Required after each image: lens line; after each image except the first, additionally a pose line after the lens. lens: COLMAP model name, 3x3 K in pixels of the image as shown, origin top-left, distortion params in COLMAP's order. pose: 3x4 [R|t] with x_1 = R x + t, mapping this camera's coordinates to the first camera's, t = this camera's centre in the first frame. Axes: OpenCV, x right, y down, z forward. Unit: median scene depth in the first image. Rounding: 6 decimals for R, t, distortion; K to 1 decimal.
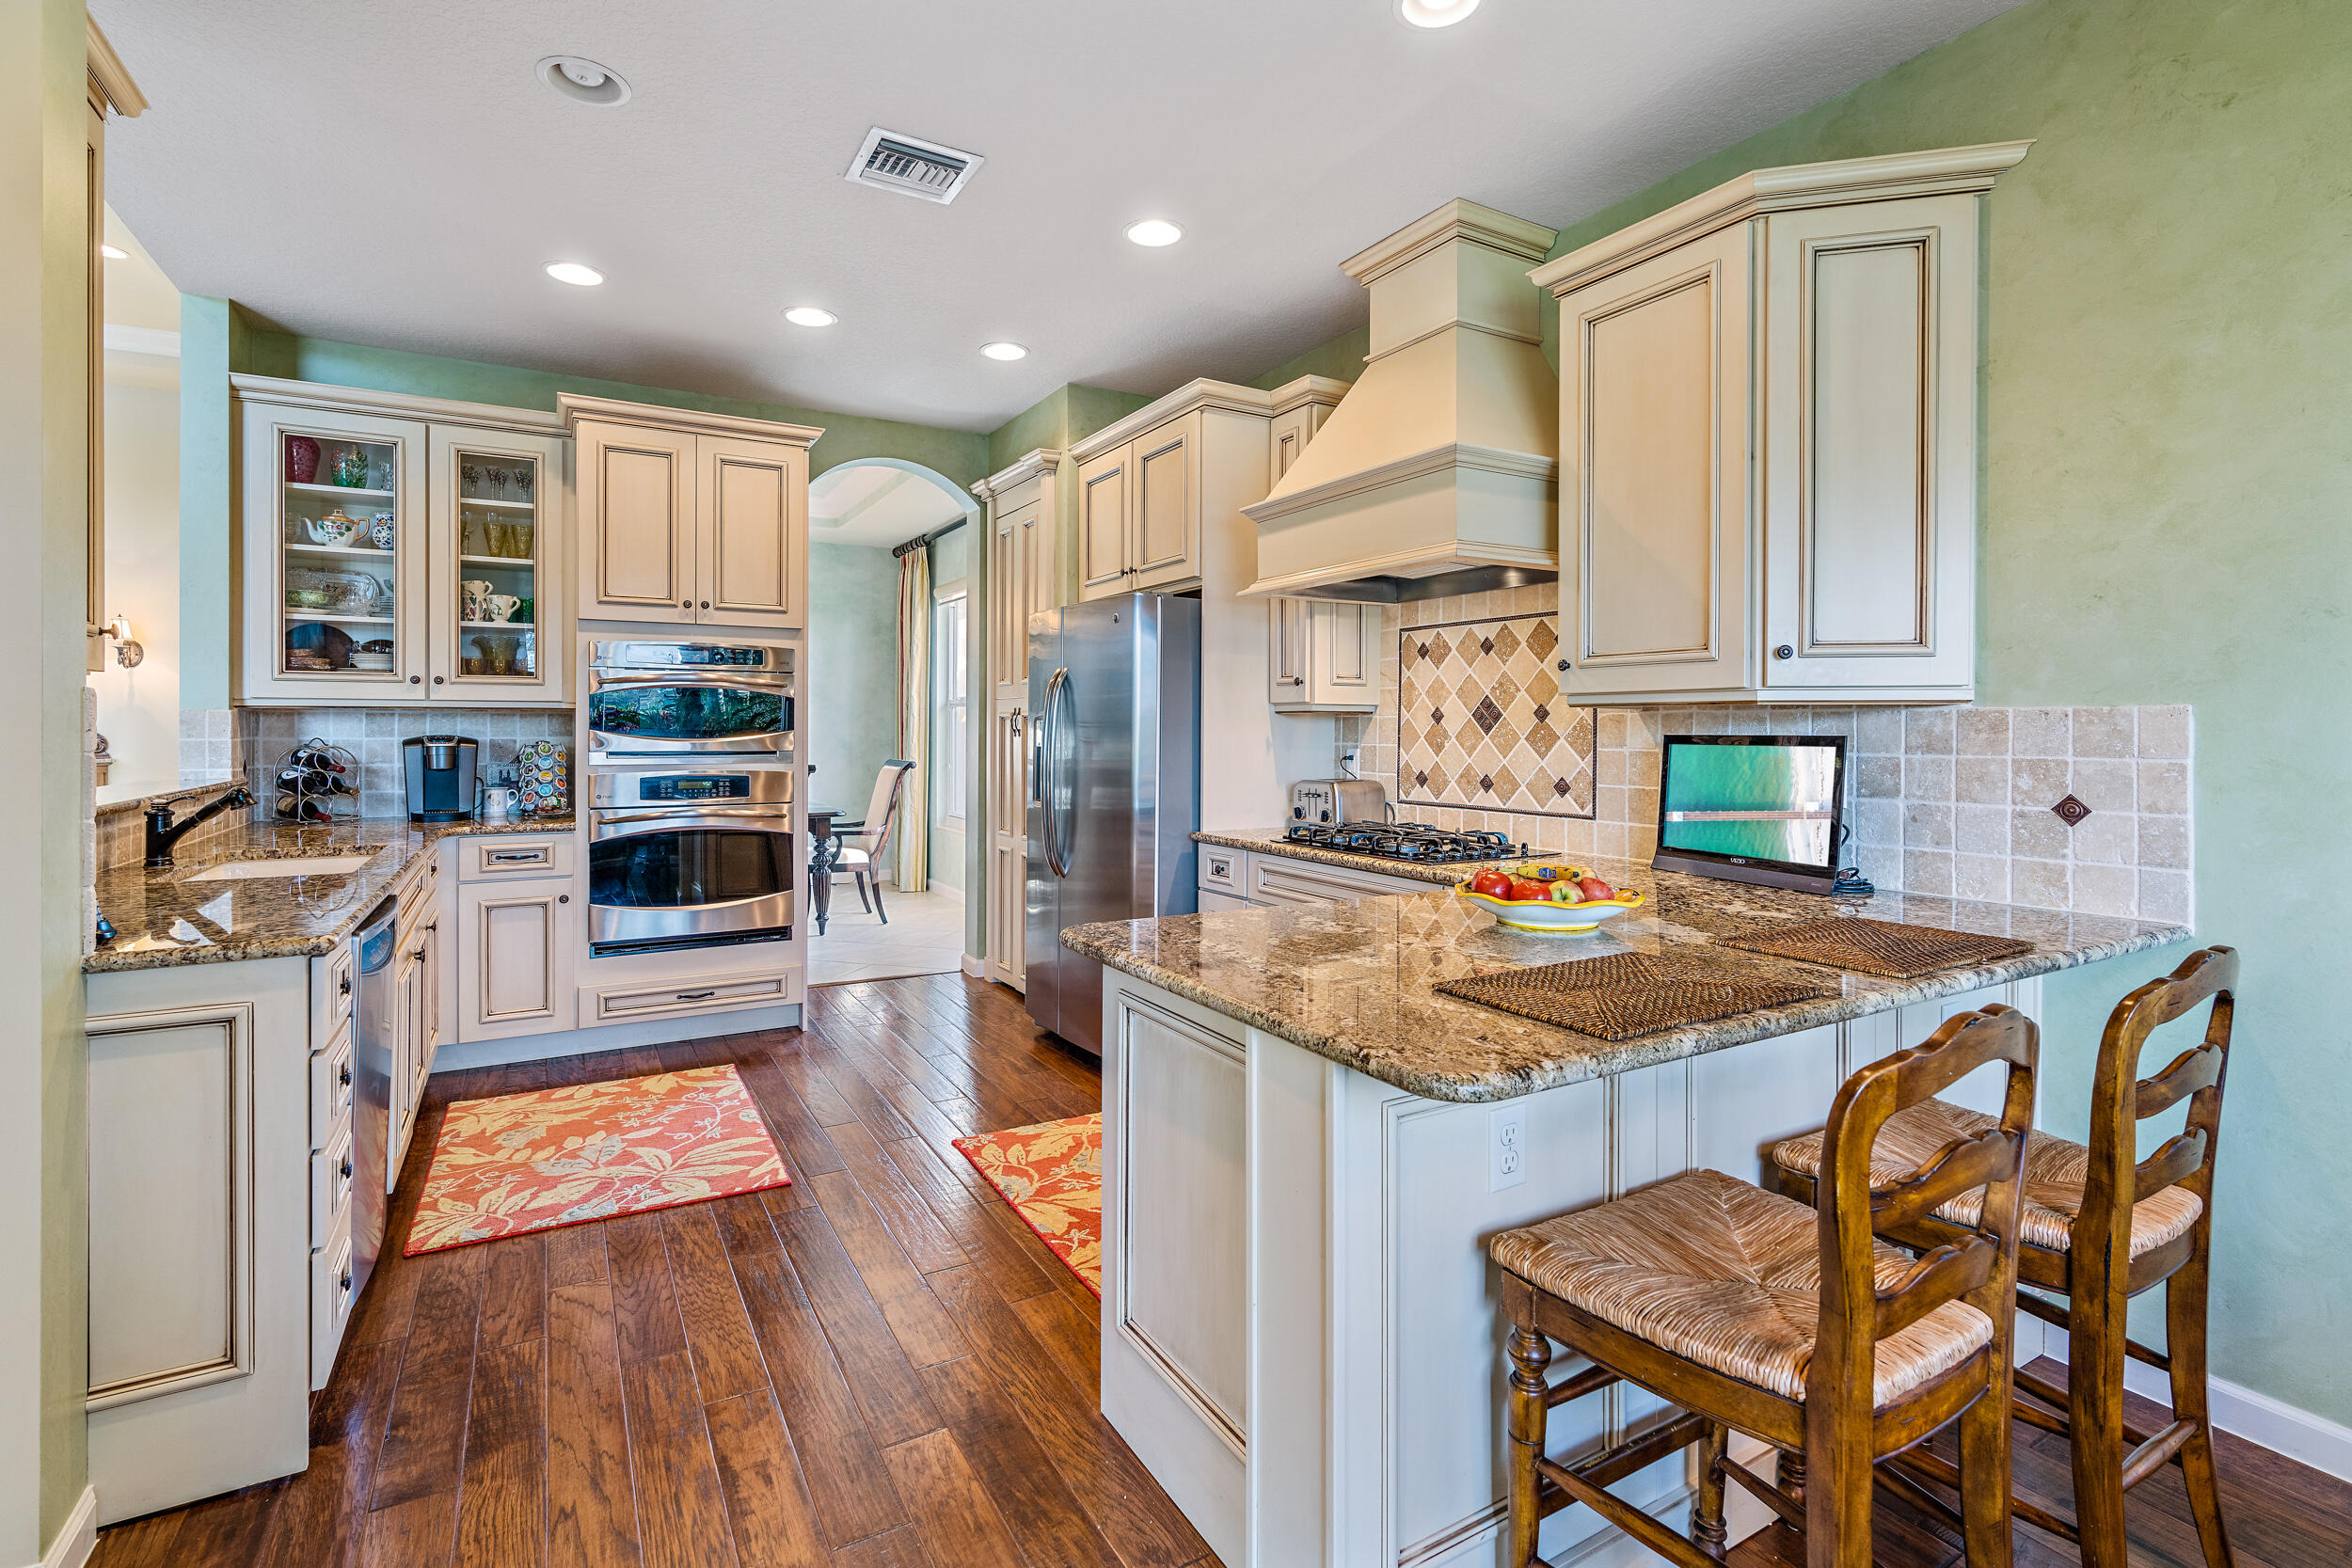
lens RADIAL K [[1084.6, 0, 1173.5], [0, 1084.6, 736.1], [0, 0, 1]] dist [-0.001967, 0.000137]
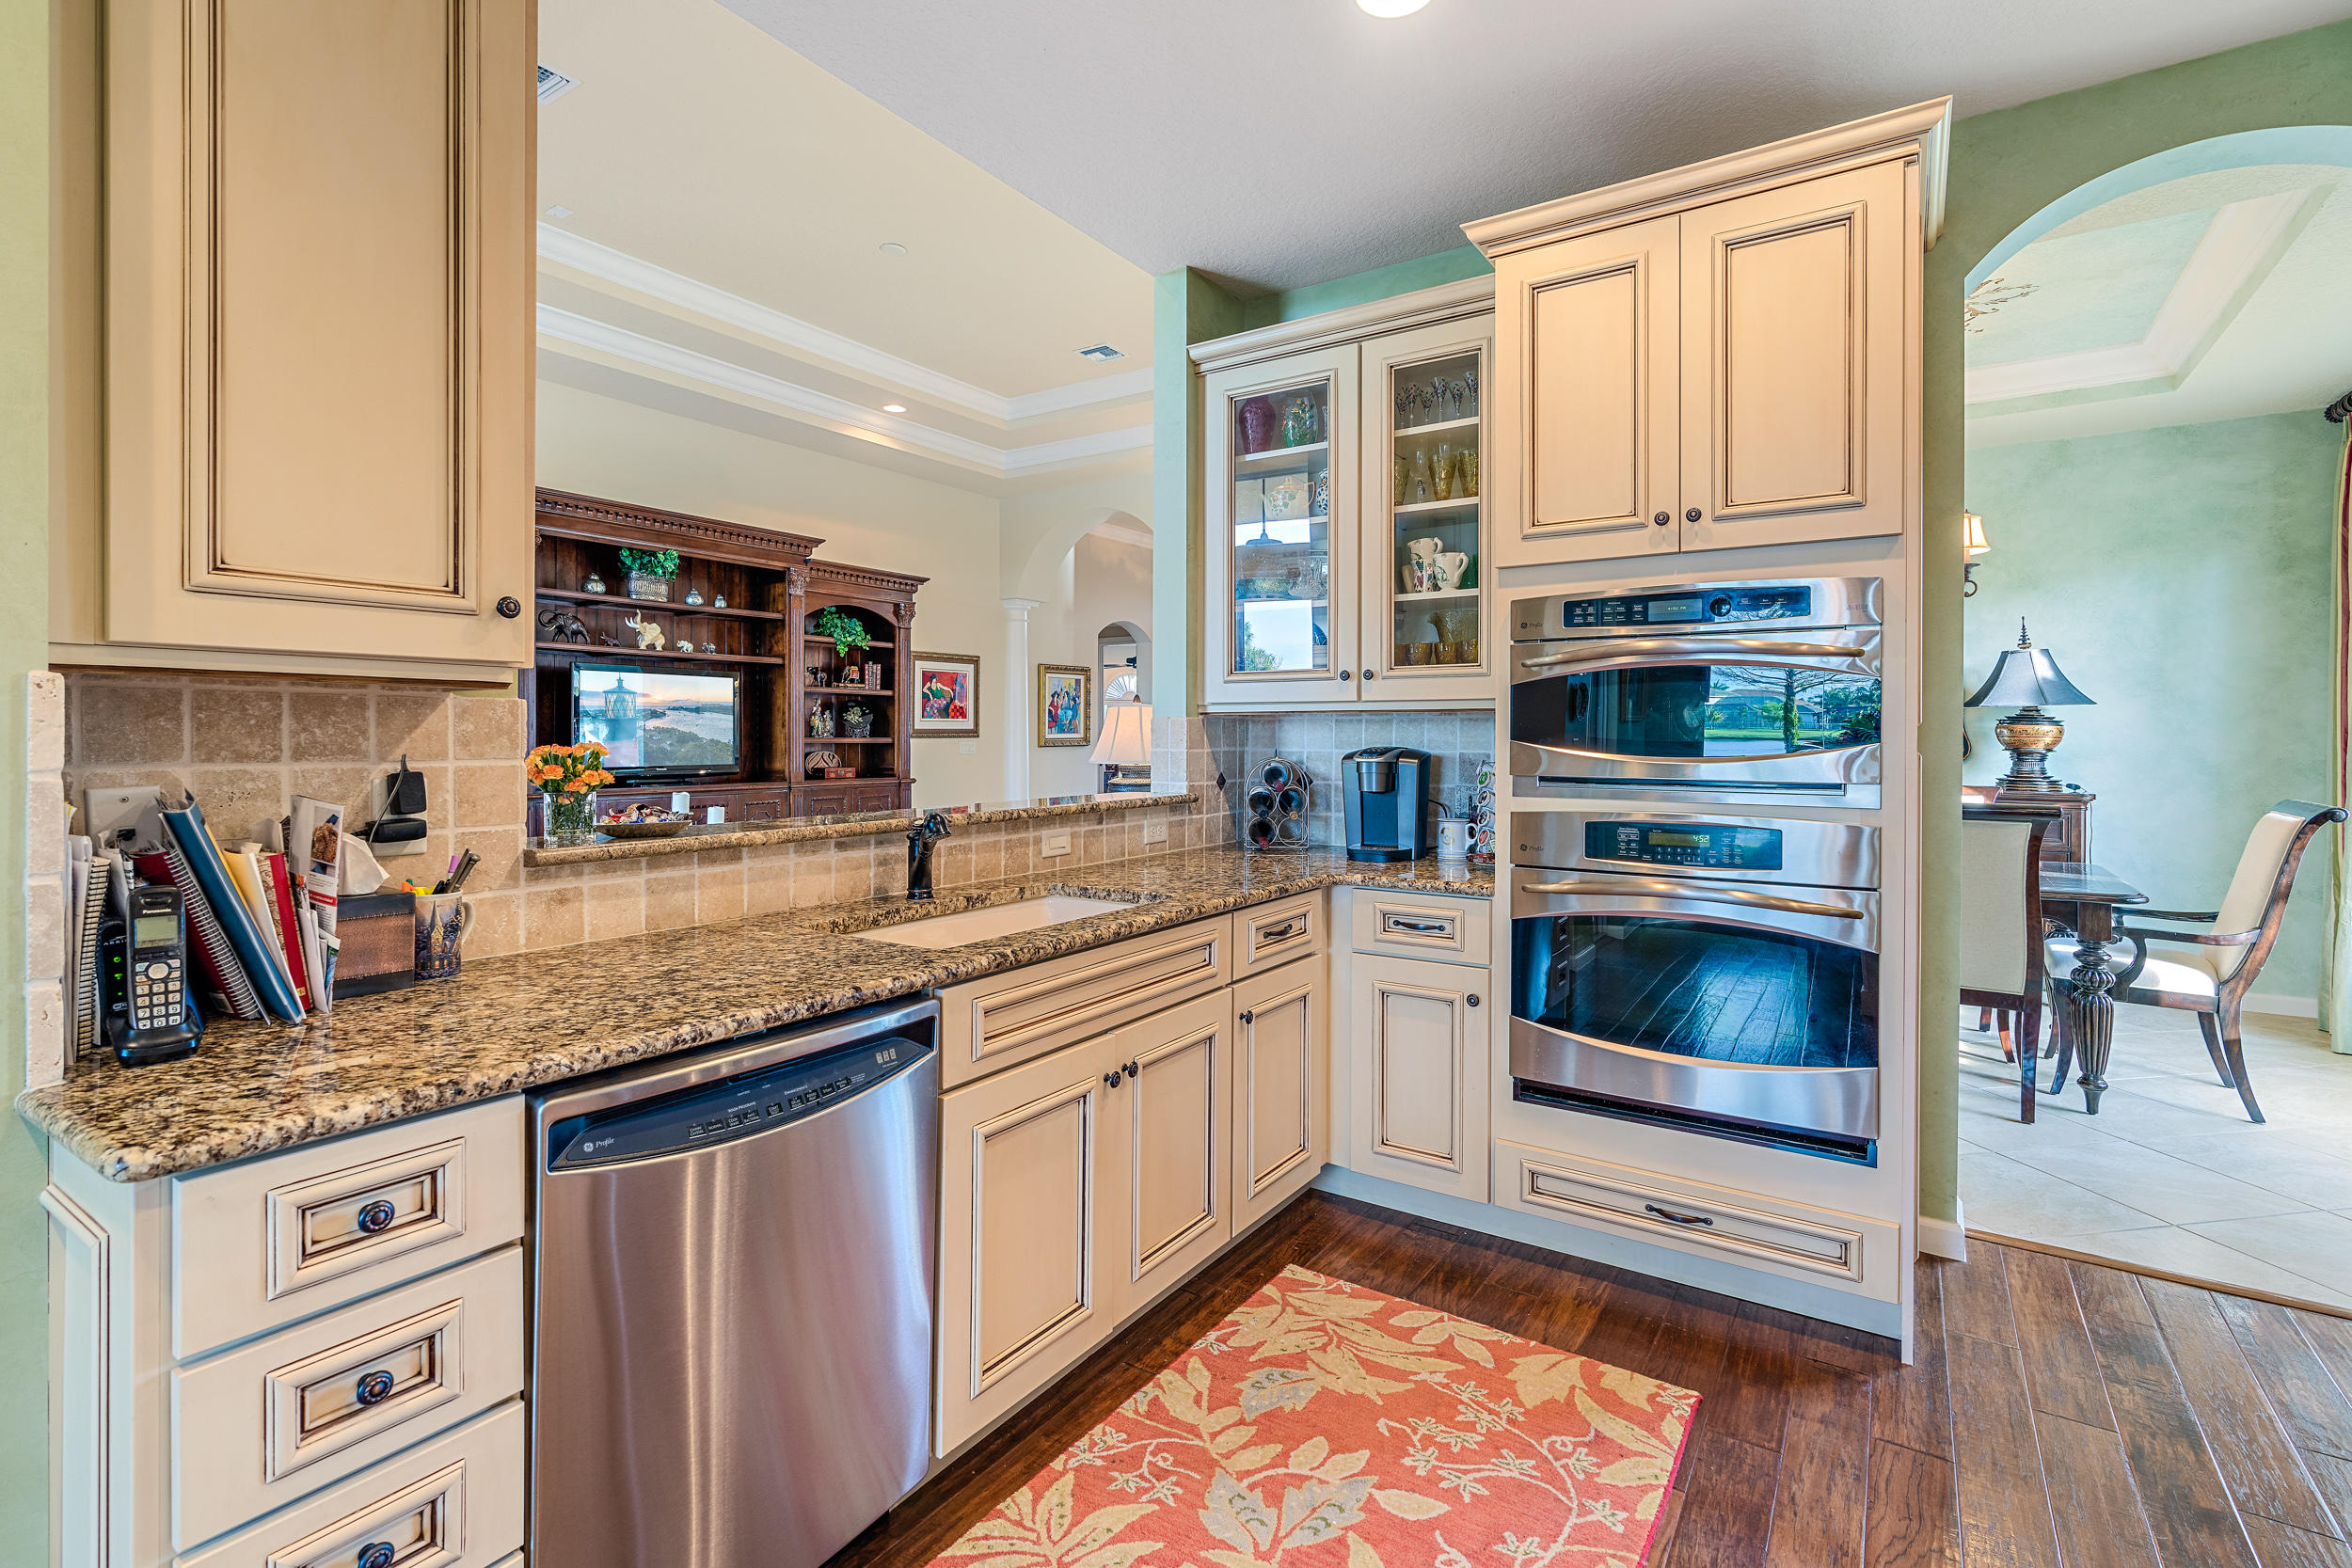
lens RADIAL K [[1084.6, 0, 1173.5], [0, 1084.6, 736.1], [0, 0, 1]] dist [-0.001967, 0.000137]
pose [[0.436171, 0.001106, -0.899863, -0.052926], [-0.008652, 0.999958, -0.002965, -0.005187], [0.899822, 0.009079, 0.436163, 0.548614]]
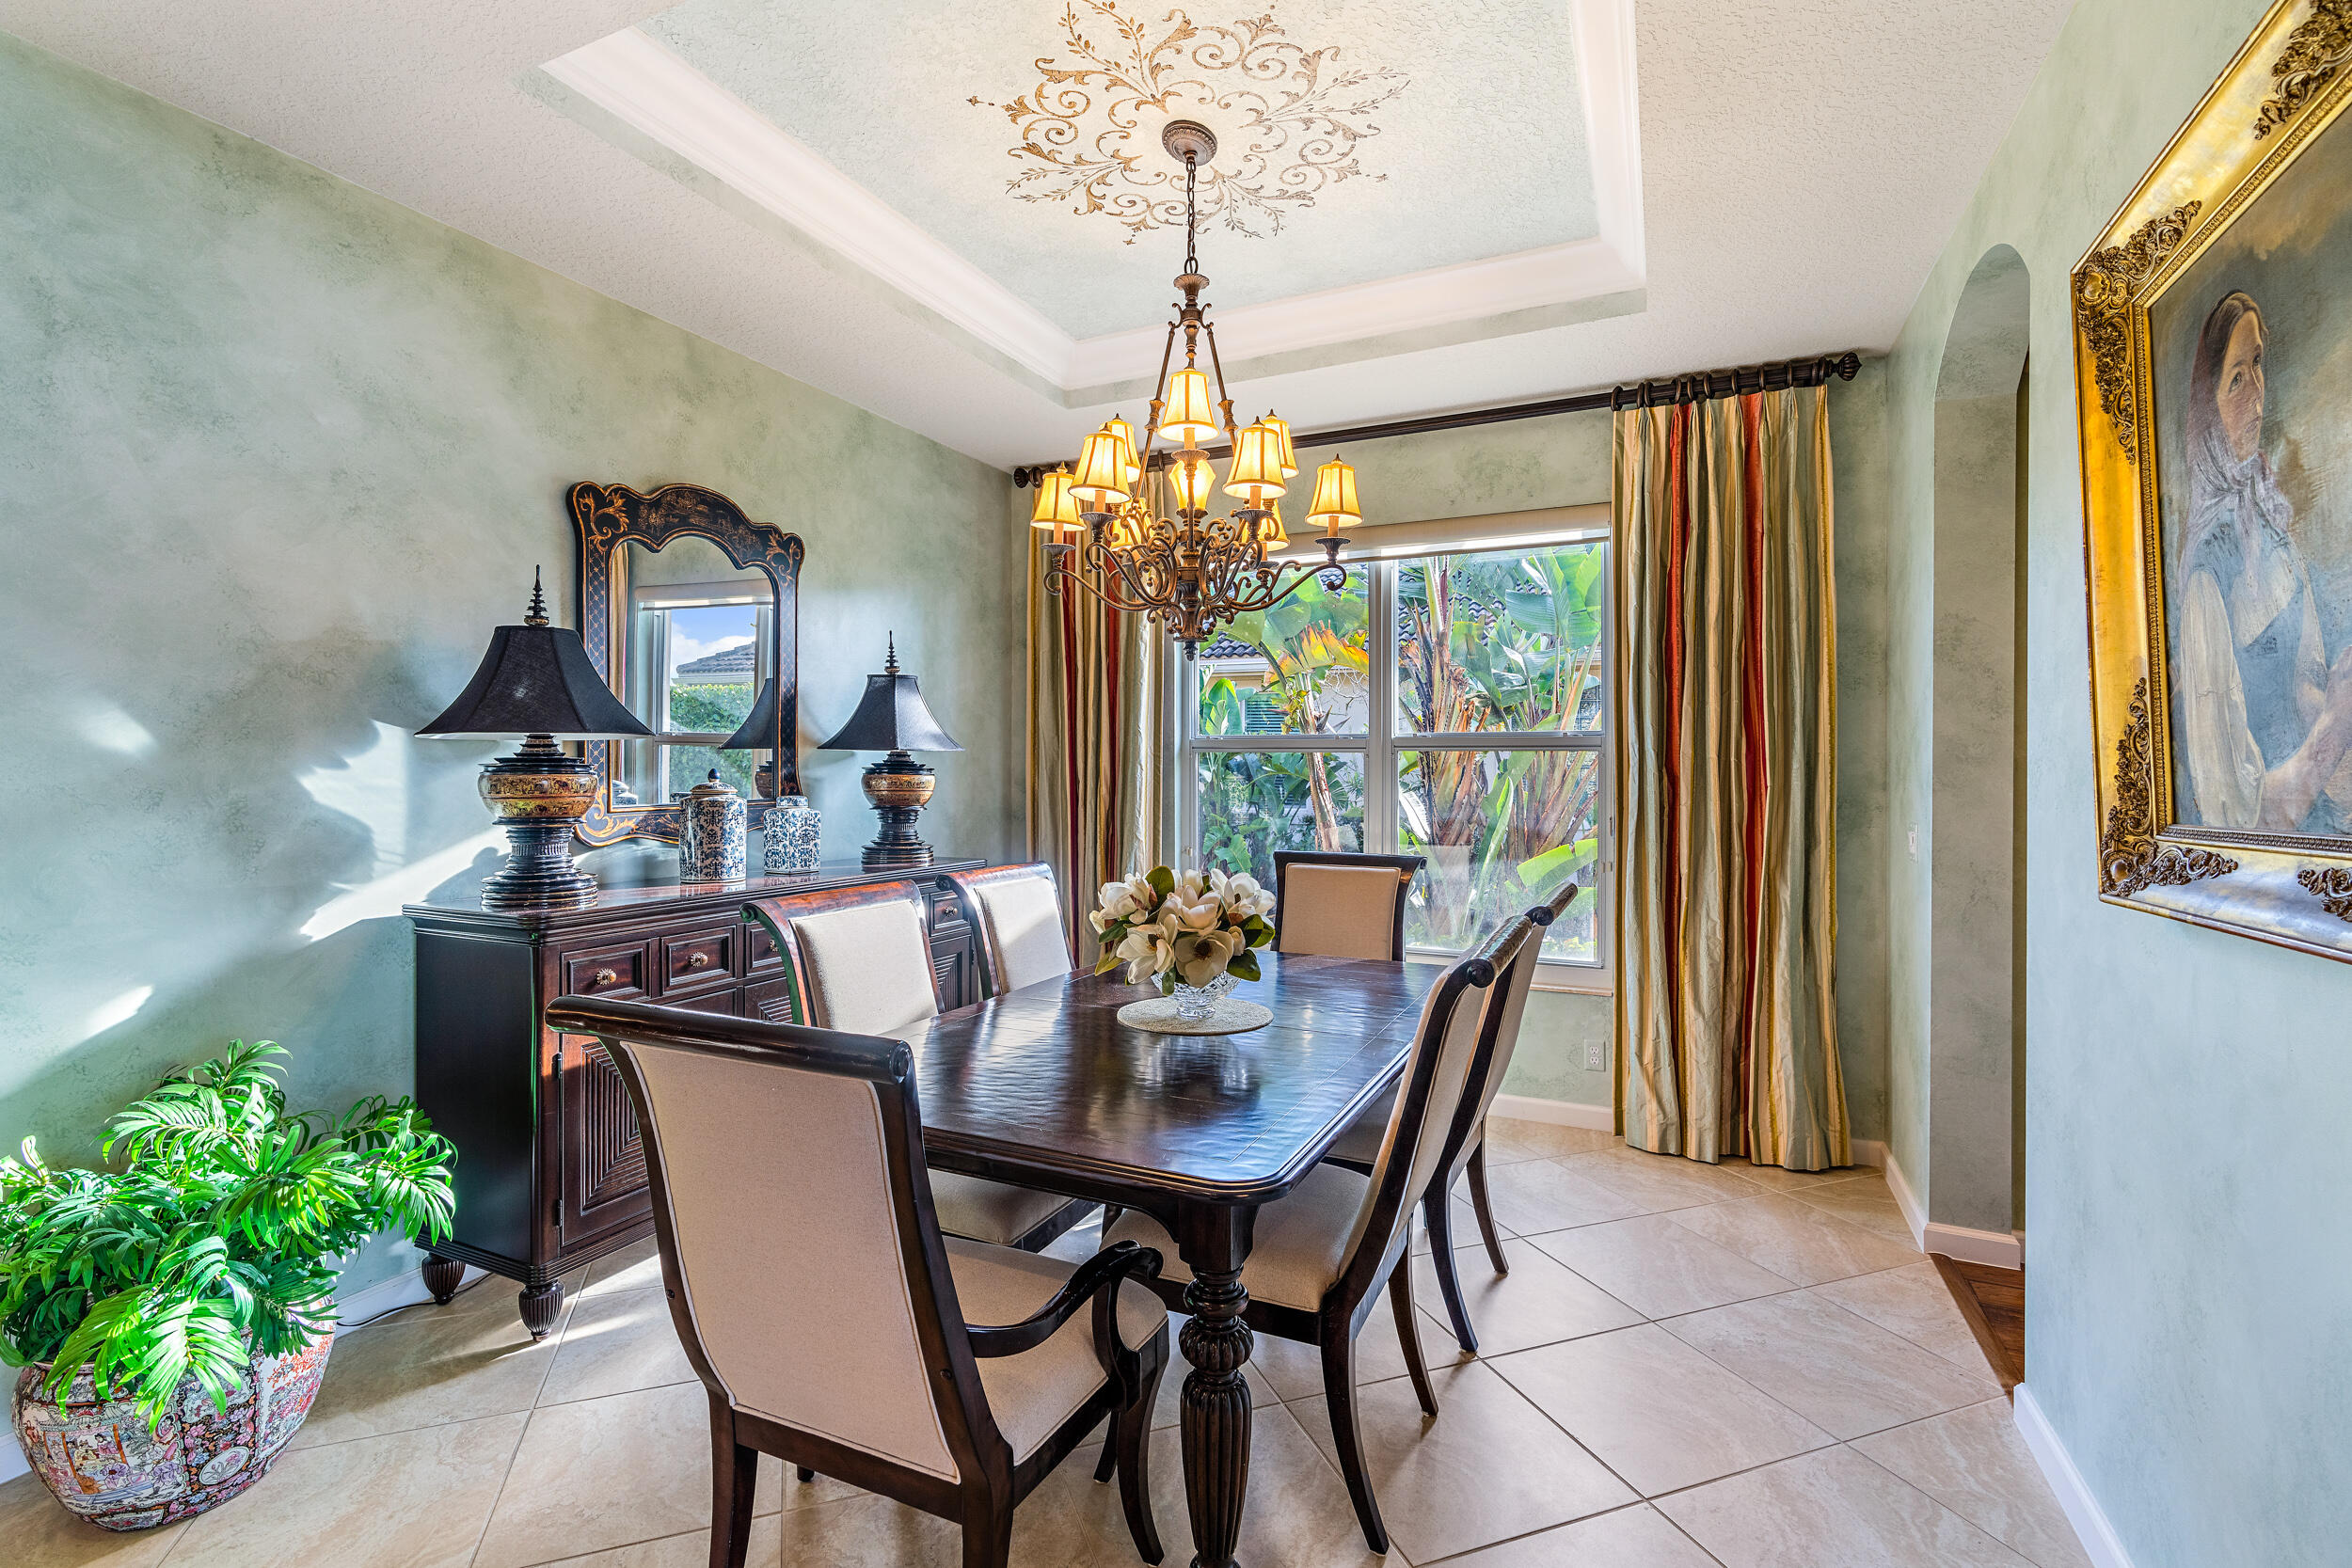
lens RADIAL K [[1066.9, 0, 1171.5], [0, 1066.9, 776.4], [0, 0, 1]] dist [-0.010701, 0.005013]
pose [[0.820178, -0.005514, 0.572082, -1.117815], [0.004360, 0.999985, 0.003389, -0.031939], [-0.572091, -0.000285, 0.820190, 1.093979]]
